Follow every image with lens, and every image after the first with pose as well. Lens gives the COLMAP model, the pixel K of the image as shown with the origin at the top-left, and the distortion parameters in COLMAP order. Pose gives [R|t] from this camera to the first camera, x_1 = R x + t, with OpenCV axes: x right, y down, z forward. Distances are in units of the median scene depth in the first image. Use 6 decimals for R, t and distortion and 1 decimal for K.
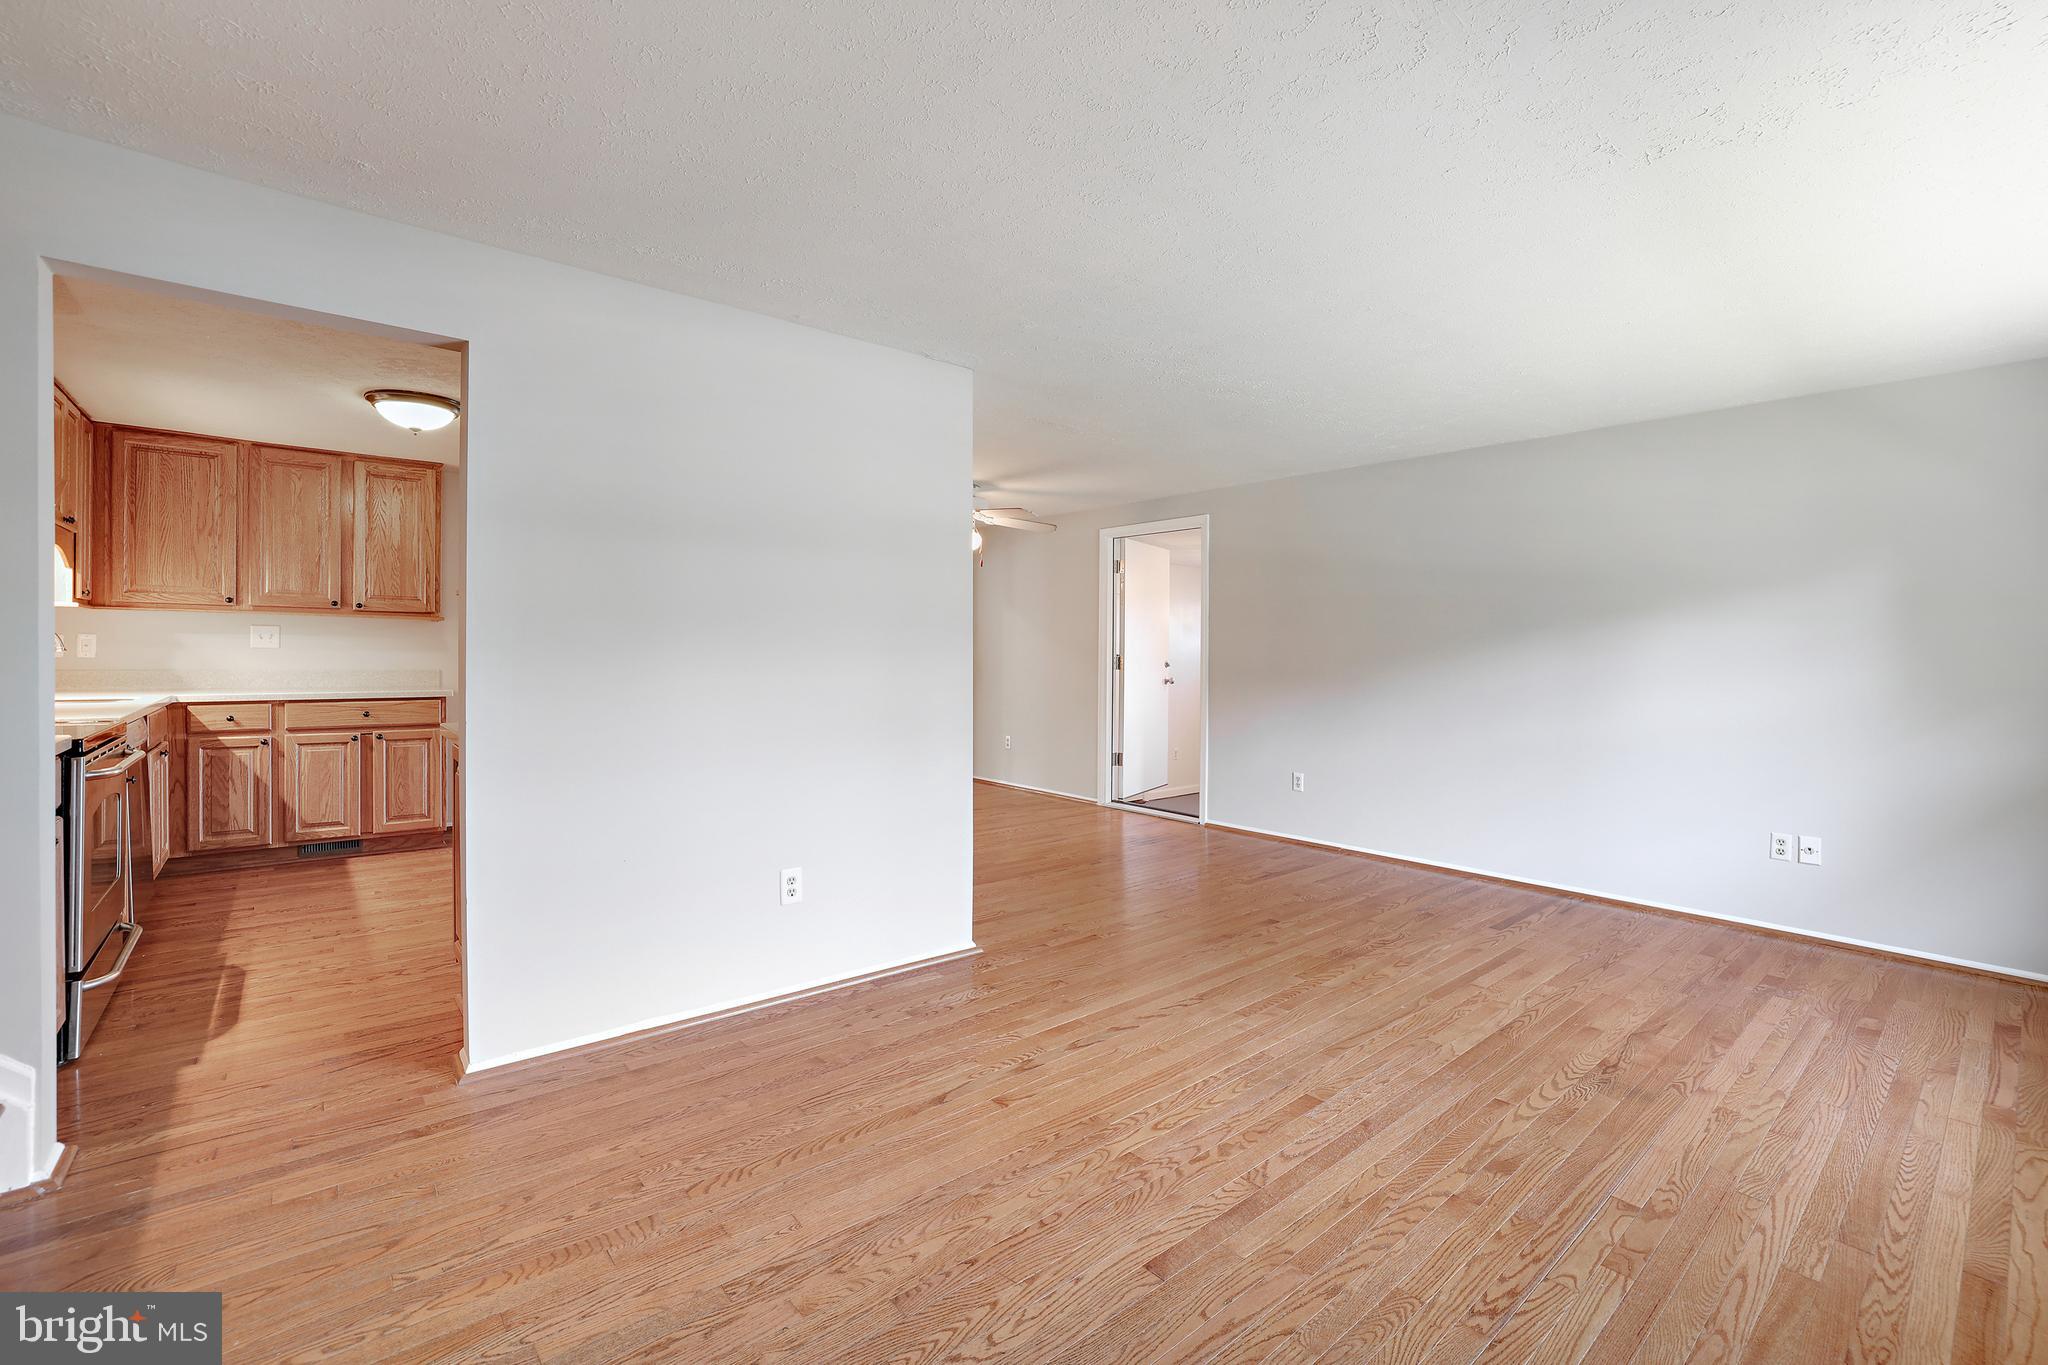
lens RADIAL K [[873.4, 0, 1057.7], [0, 873.4, 658.1], [0, 0, 1]] dist [-0.016250, 0.003204]
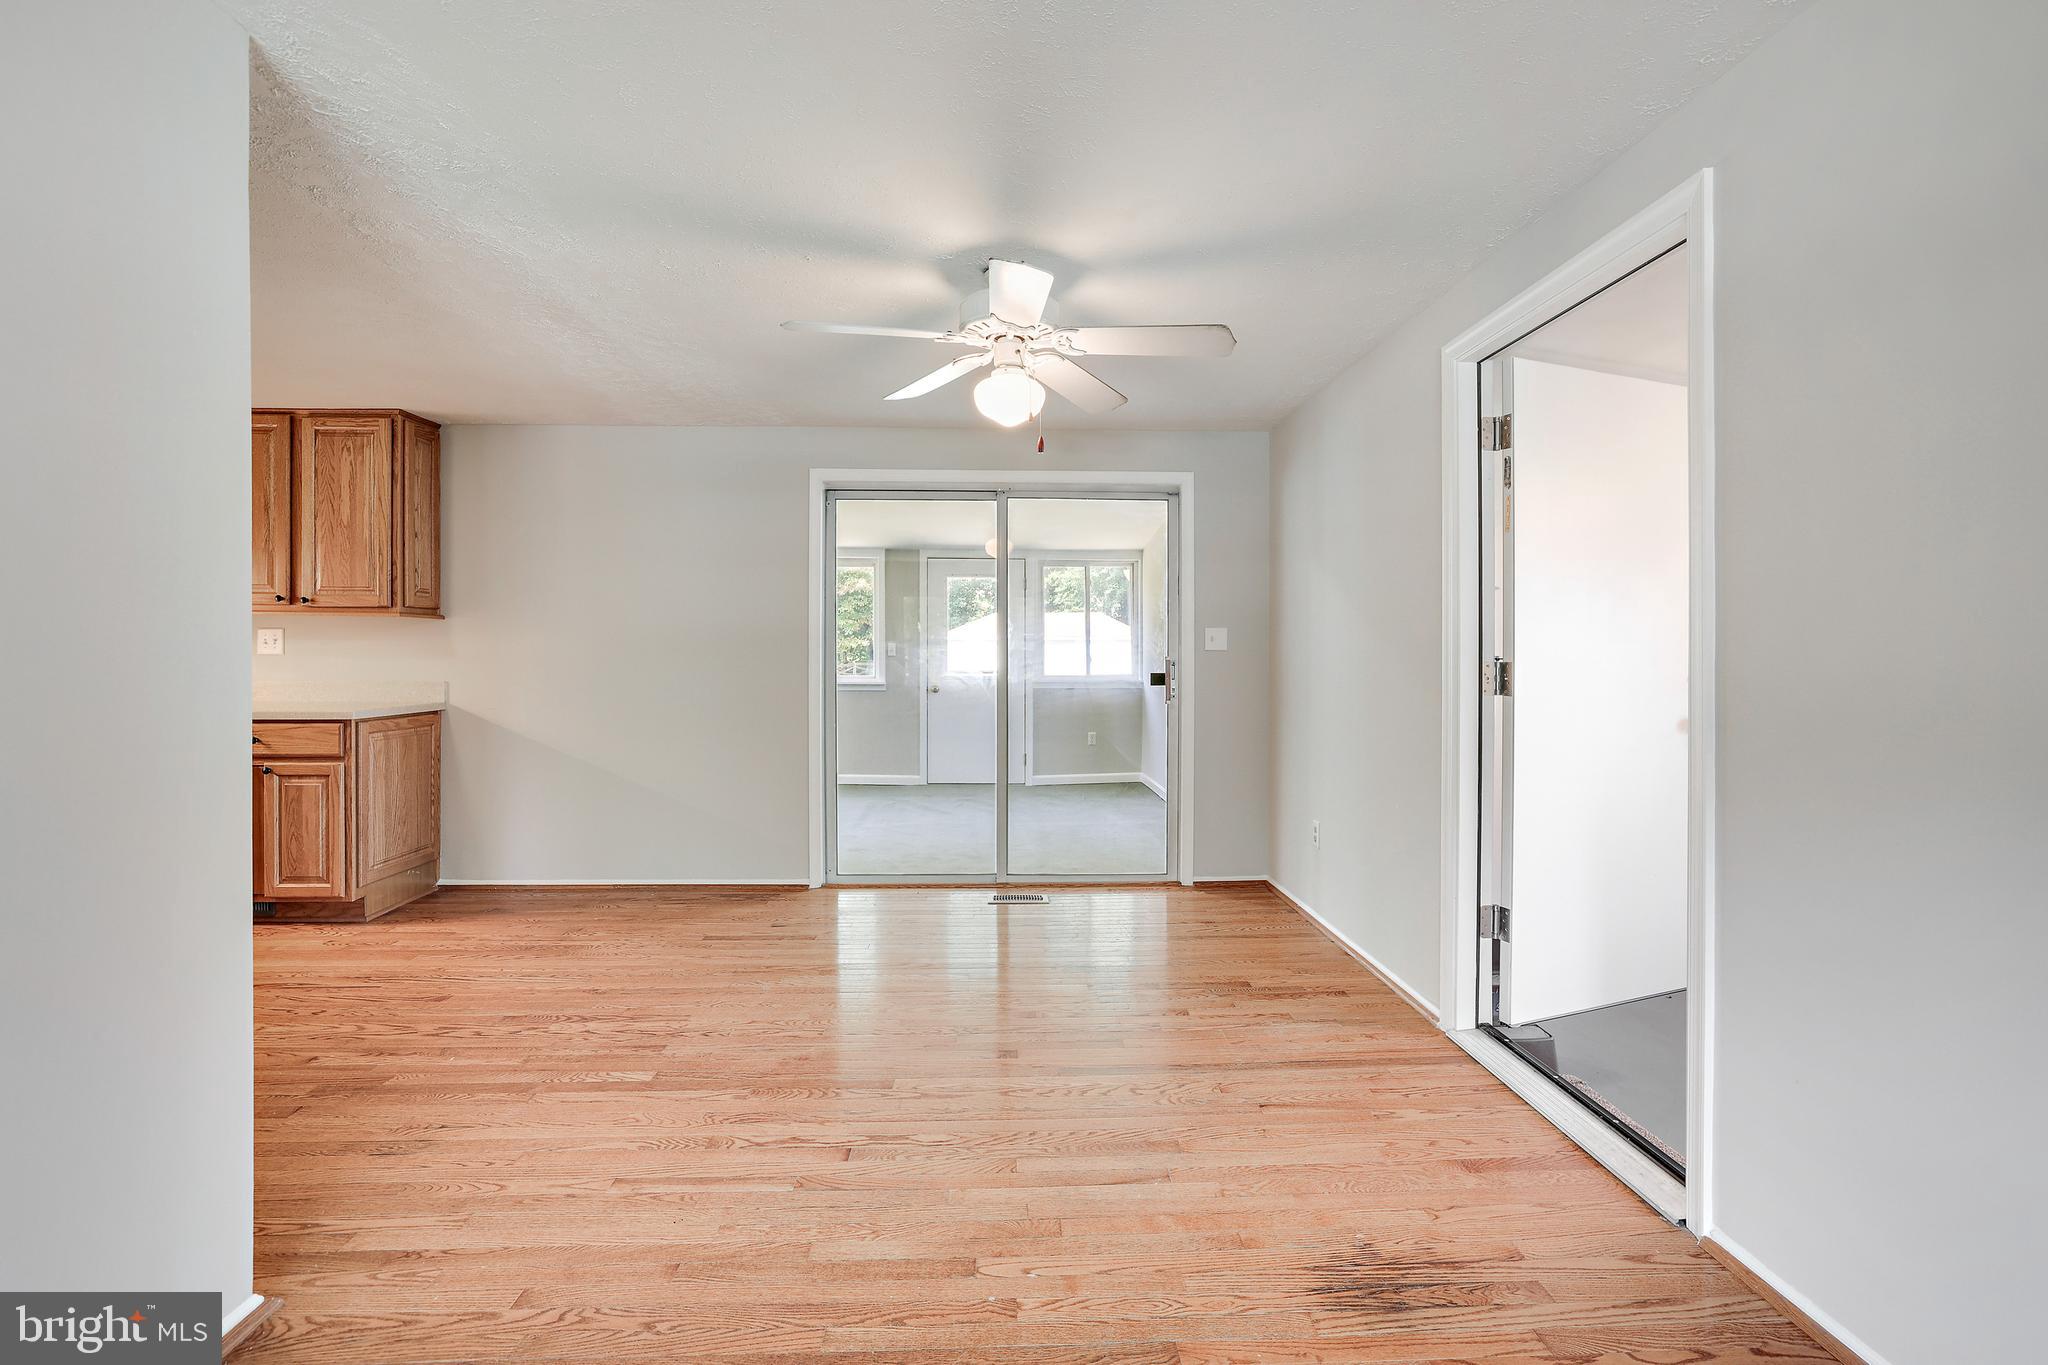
lens RADIAL K [[873.4, 0, 1029.2], [0, 873.4, 654.9], [0, 0, 1]] dist [-0.016250, 0.003204]
pose [[0.787876, -0.006476, -0.615800, 0.223381], [0.003753, 0.999977, -0.005714, -0.004144], [0.615823, 0.002191, 0.787882, 0.870374]]
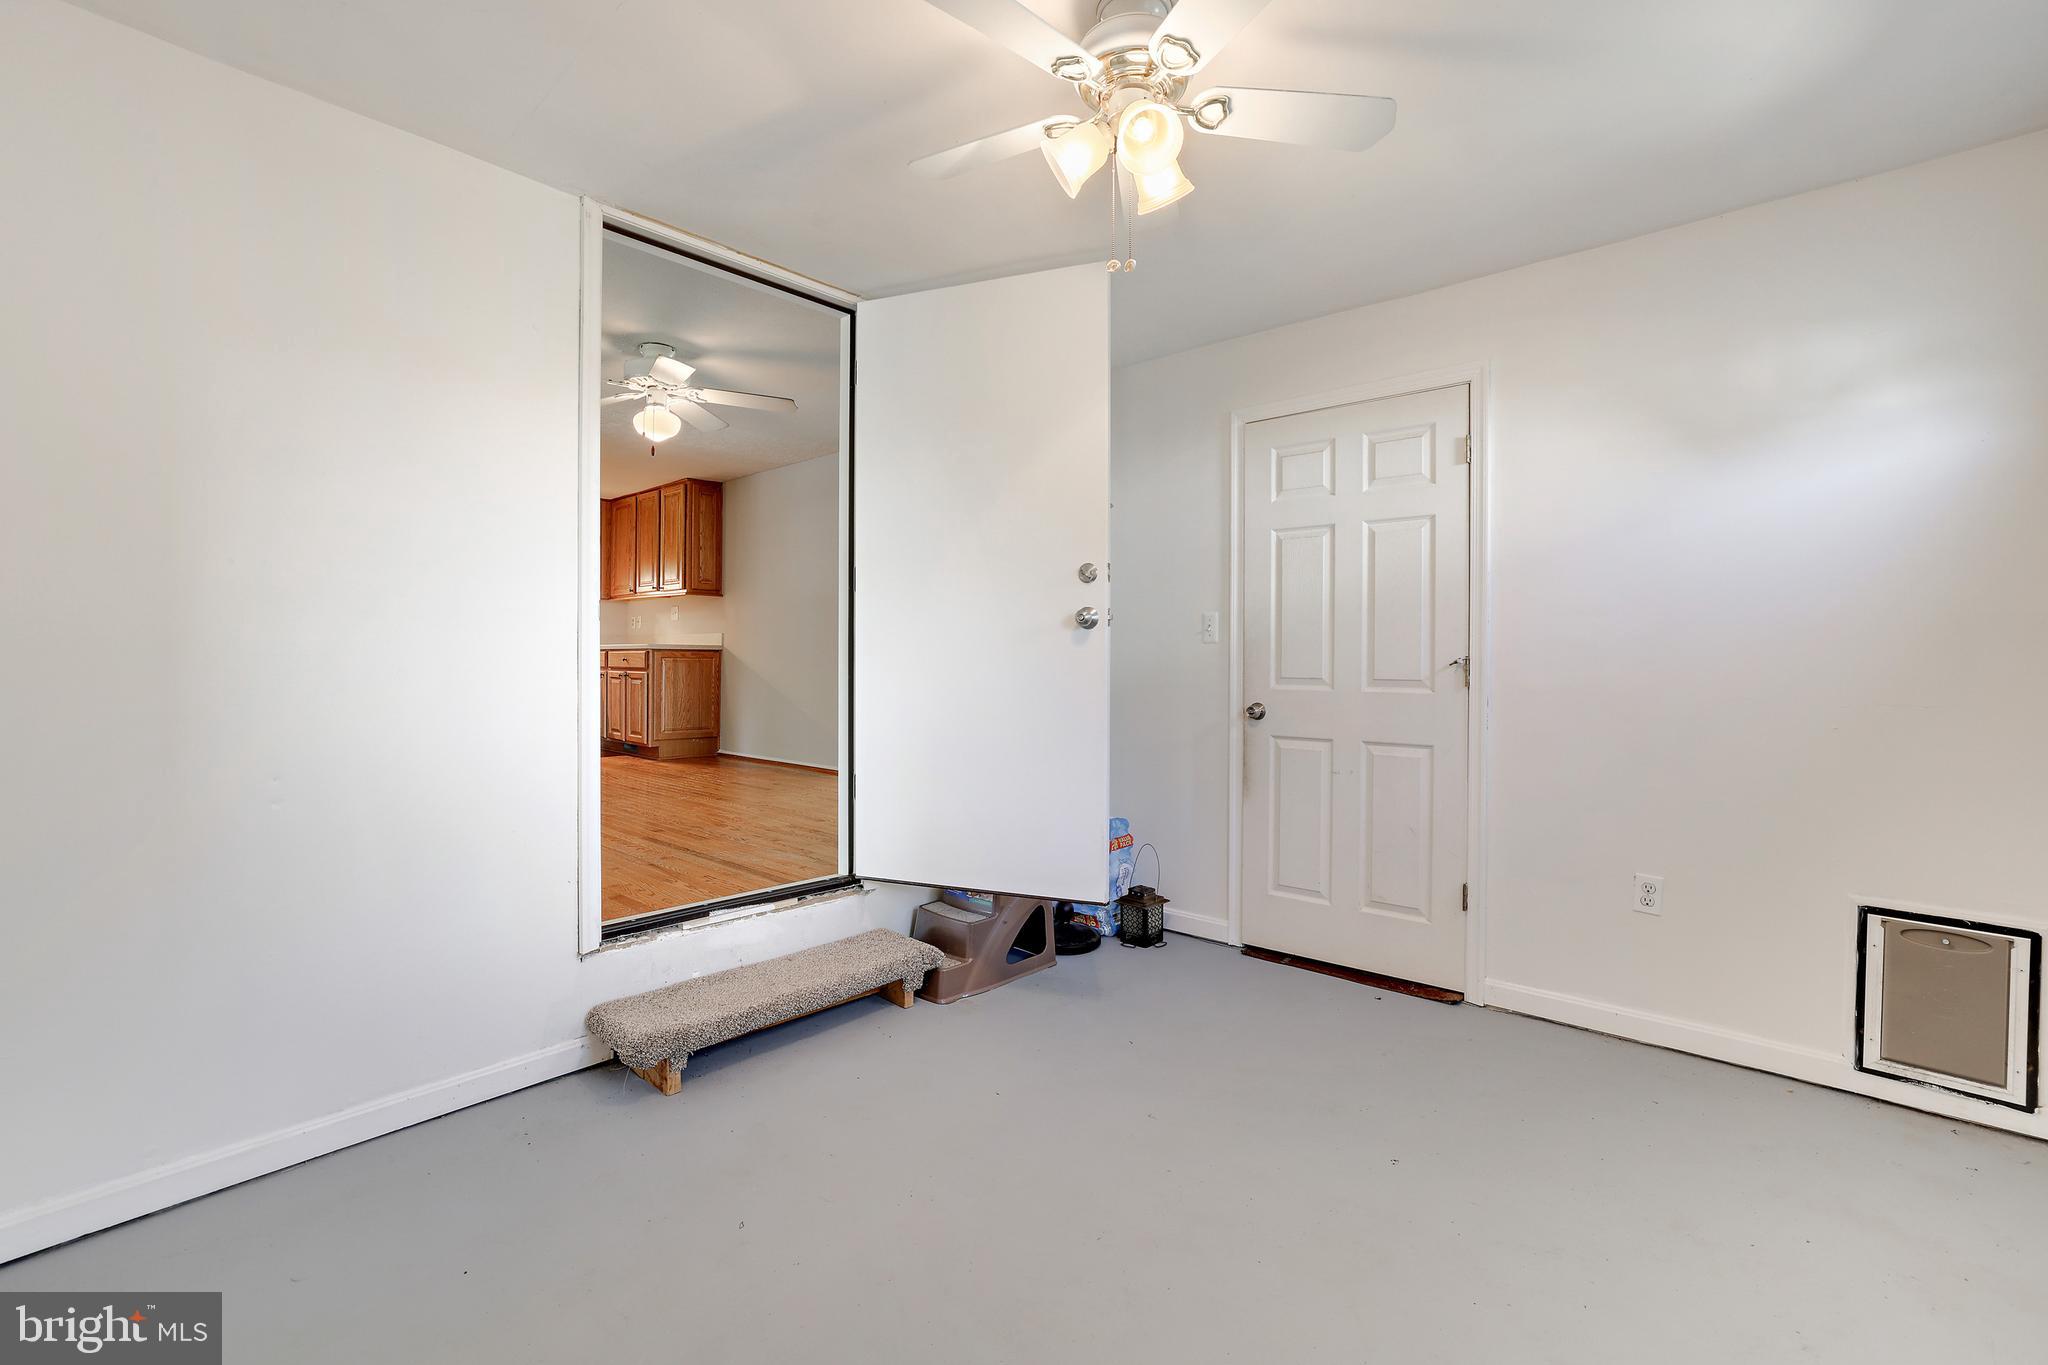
lens RADIAL K [[873.4, 0, 1026.4], [0, 873.4, 668.3], [0, 0, 1]] dist [-0.016250, 0.003204]
pose [[0.108748, -0.006088, -0.994051, 0.813692], [-0.005215, 0.999964, -0.006695, 0.091021], [0.994056, 0.005912, 0.108712, 1.617606]]
